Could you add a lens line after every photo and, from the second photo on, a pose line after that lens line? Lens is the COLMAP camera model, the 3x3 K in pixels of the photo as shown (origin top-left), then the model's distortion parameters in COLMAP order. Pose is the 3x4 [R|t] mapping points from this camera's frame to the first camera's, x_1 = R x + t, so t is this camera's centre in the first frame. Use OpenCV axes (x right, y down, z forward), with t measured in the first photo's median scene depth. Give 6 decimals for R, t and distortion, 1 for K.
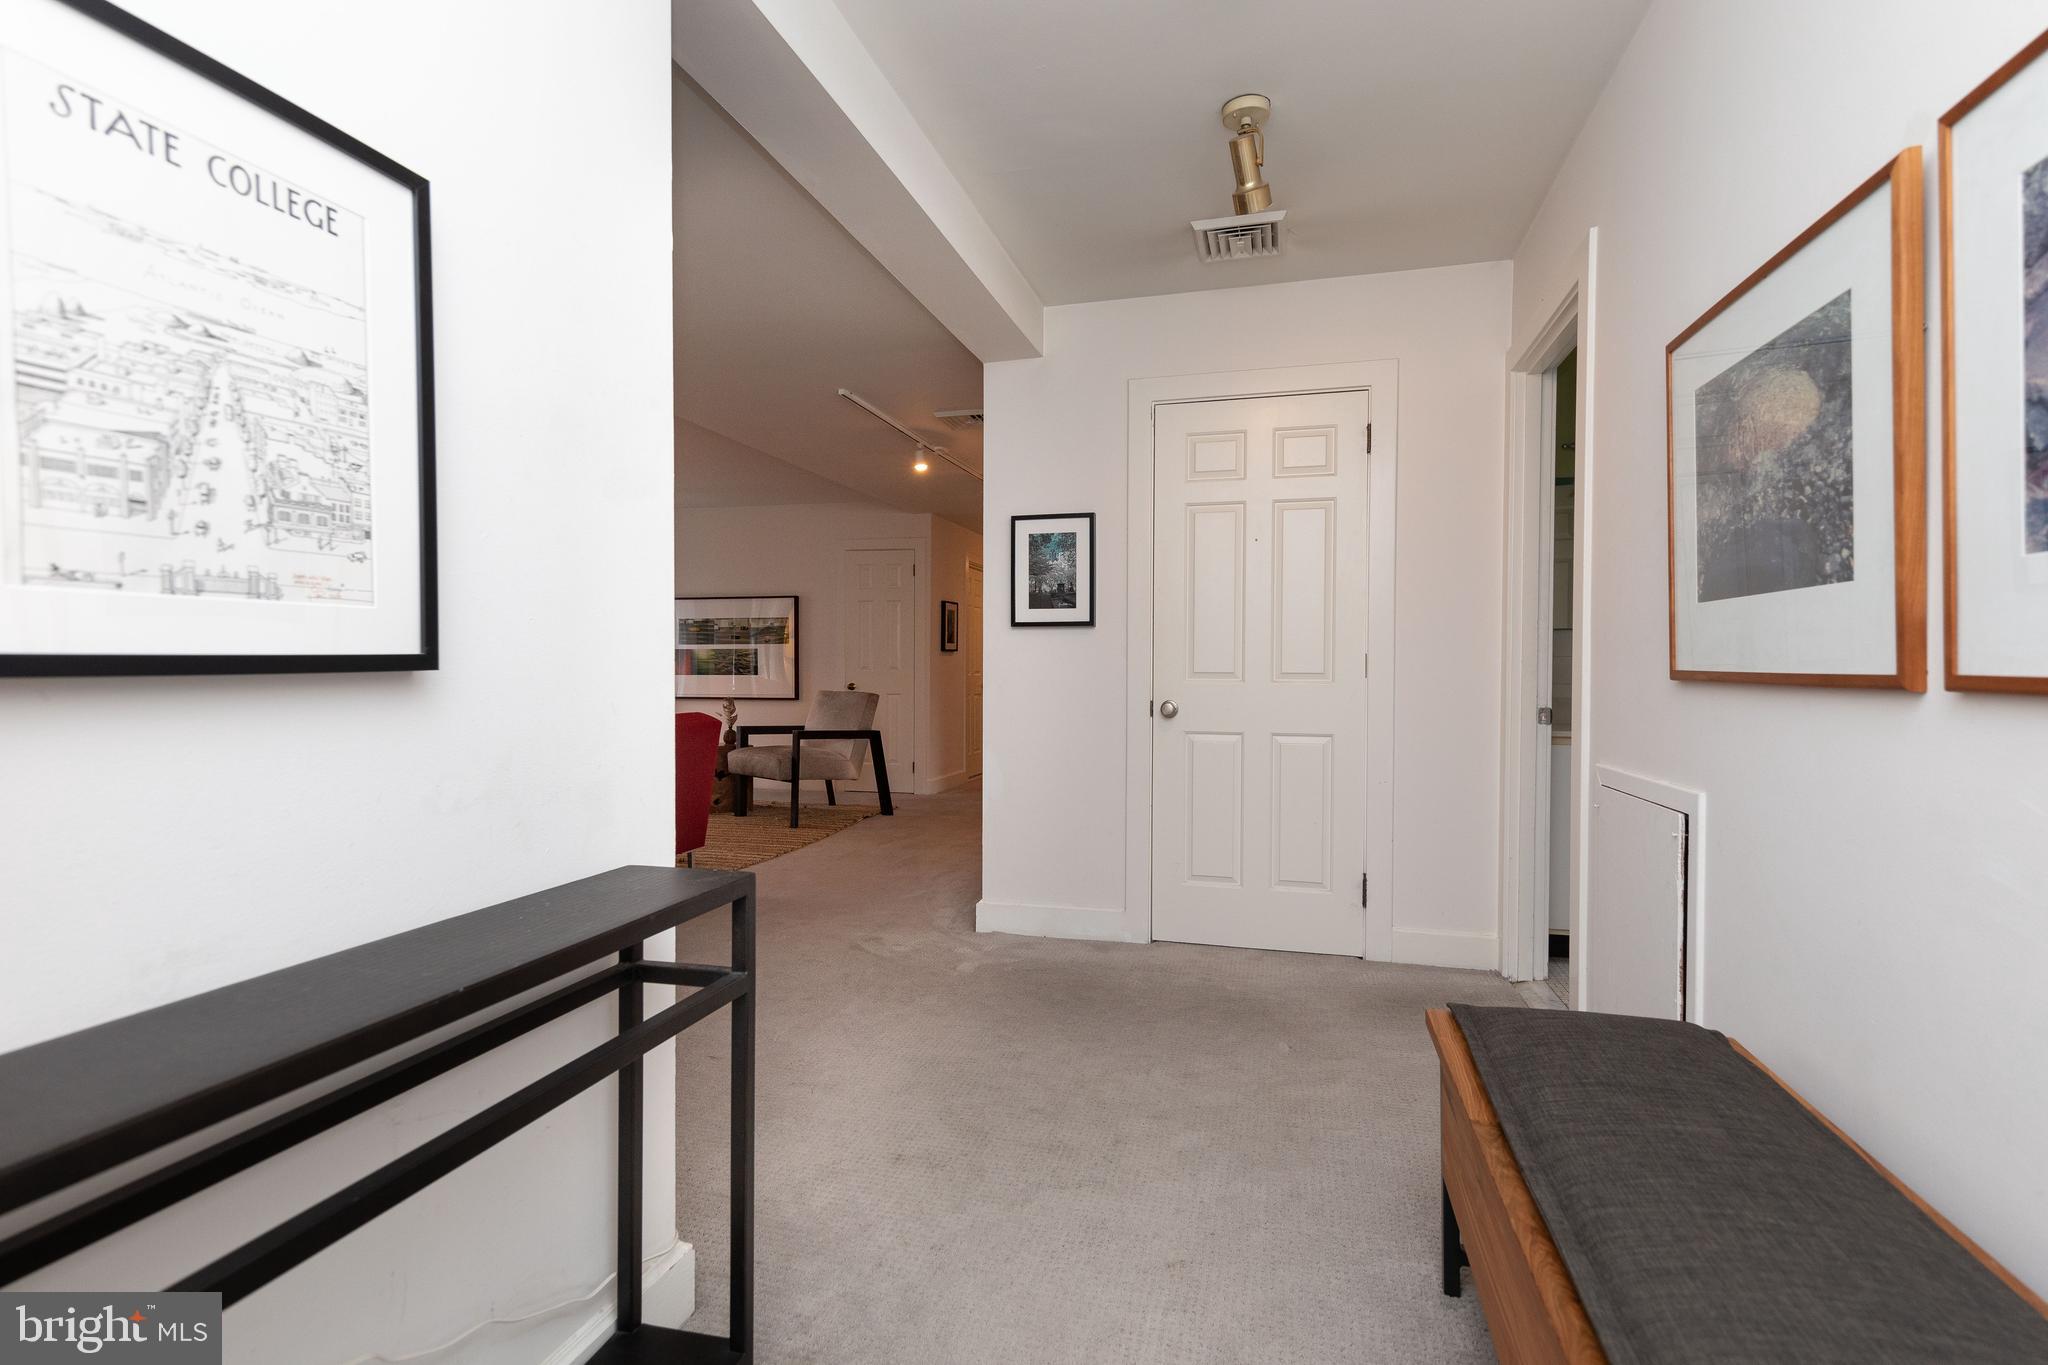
lens RADIAL K [[991.1, 0, 1030.6], [0, 991.1, 677.4], [0, 0, 1]] dist [0.010223, -0.000829]
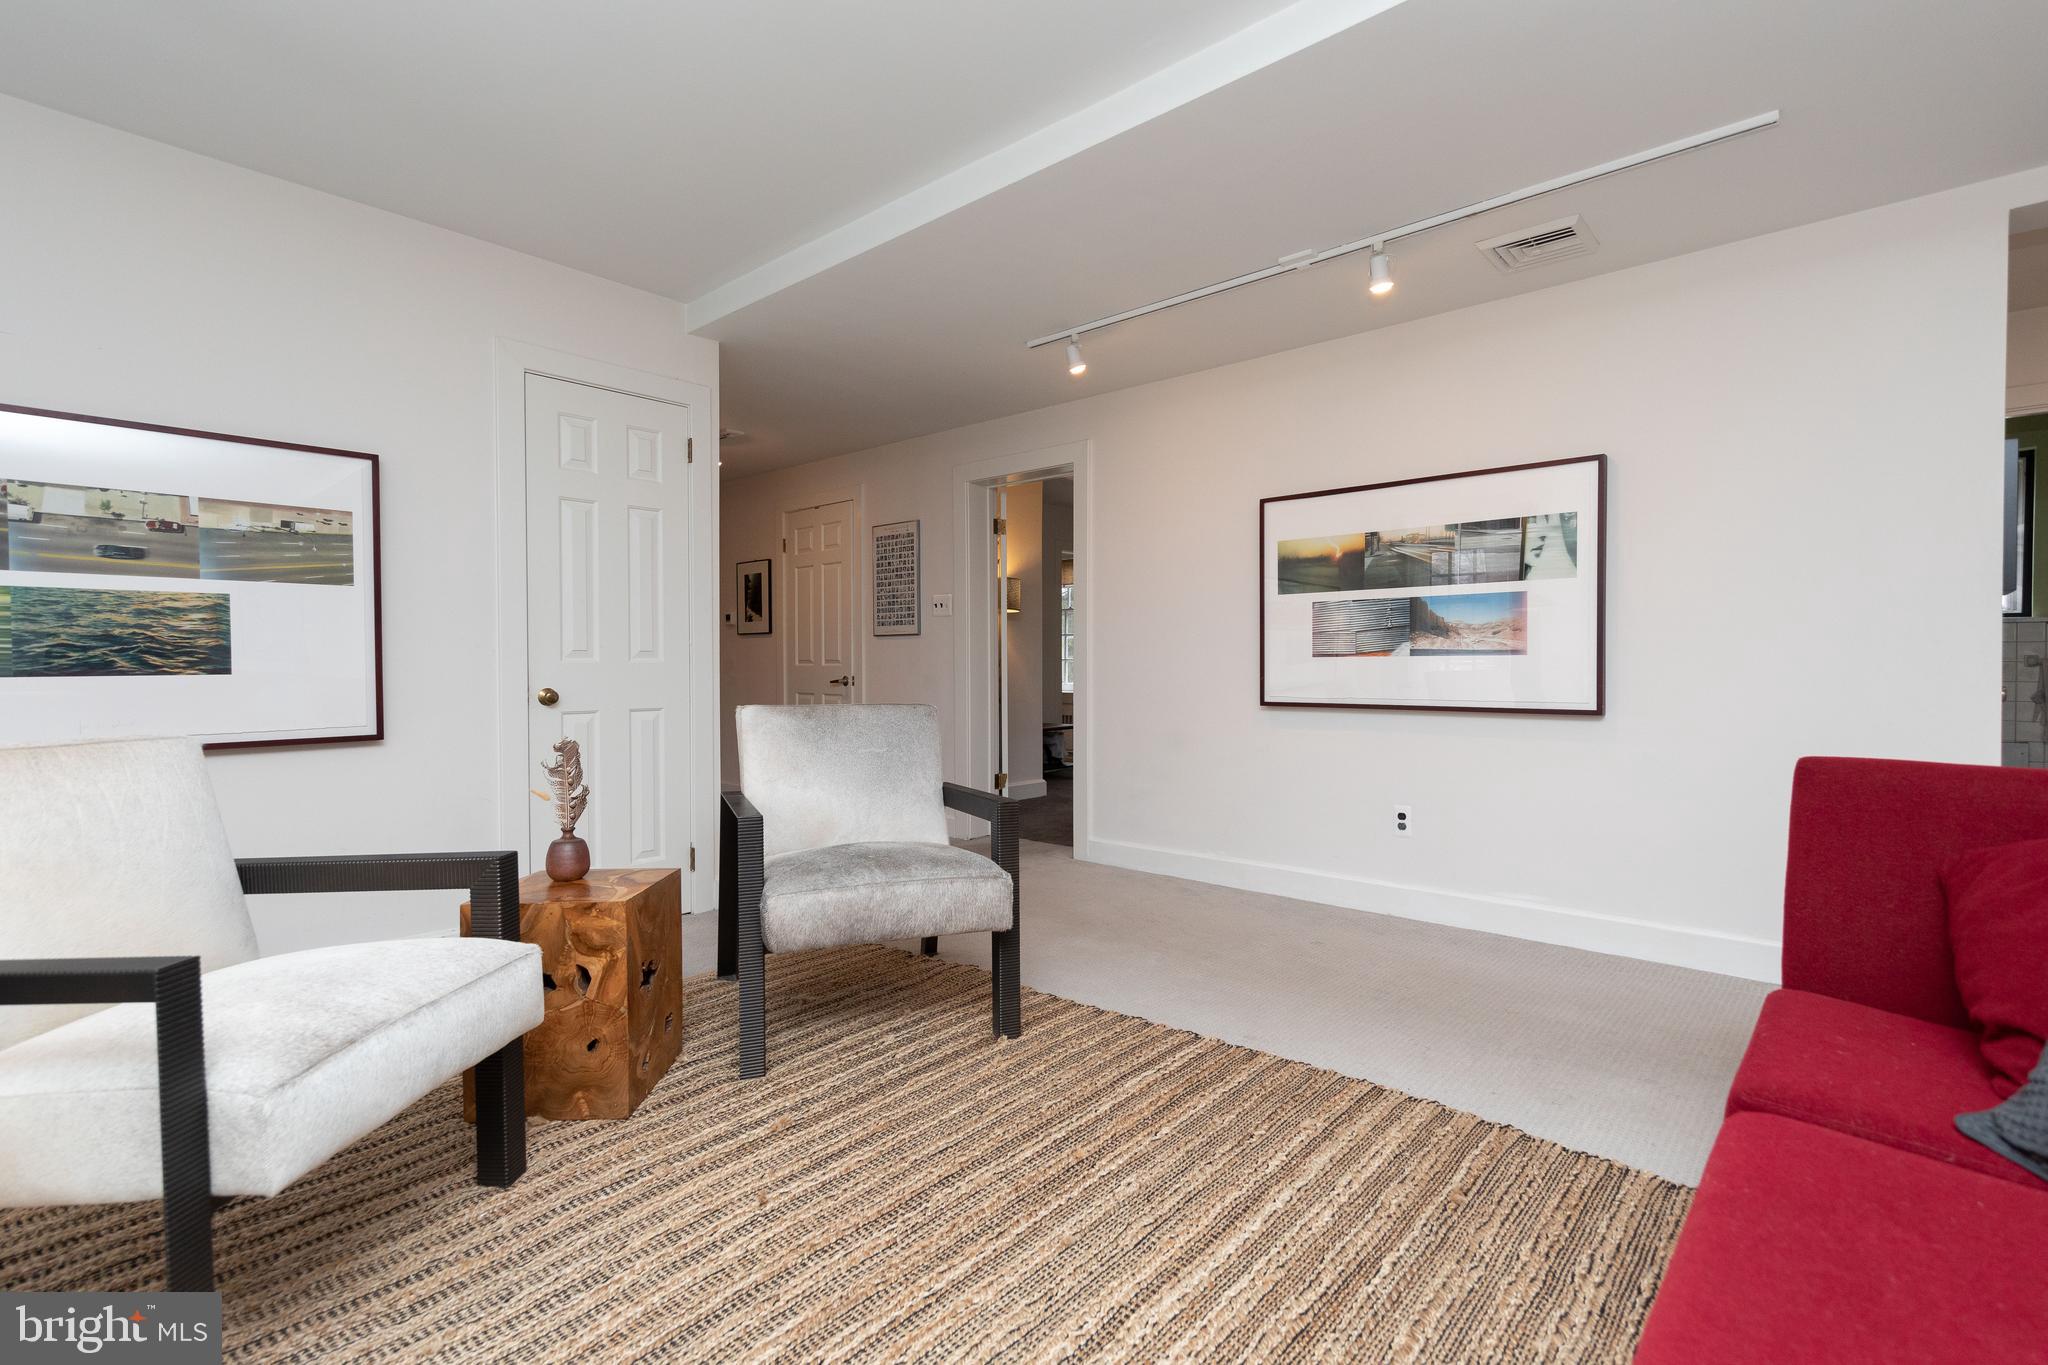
lens RADIAL K [[991.1, 0, 1021.9], [0, 991.1, 682.5], [0, 0, 1]] dist [0.010223, -0.000829]
pose [[0.450739, -0.020114, 0.892429, -0.539688], [0.009629, 0.999797, 0.017671, -0.003211], [-0.892604, 0.000628, 0.450841, 0.730530]]
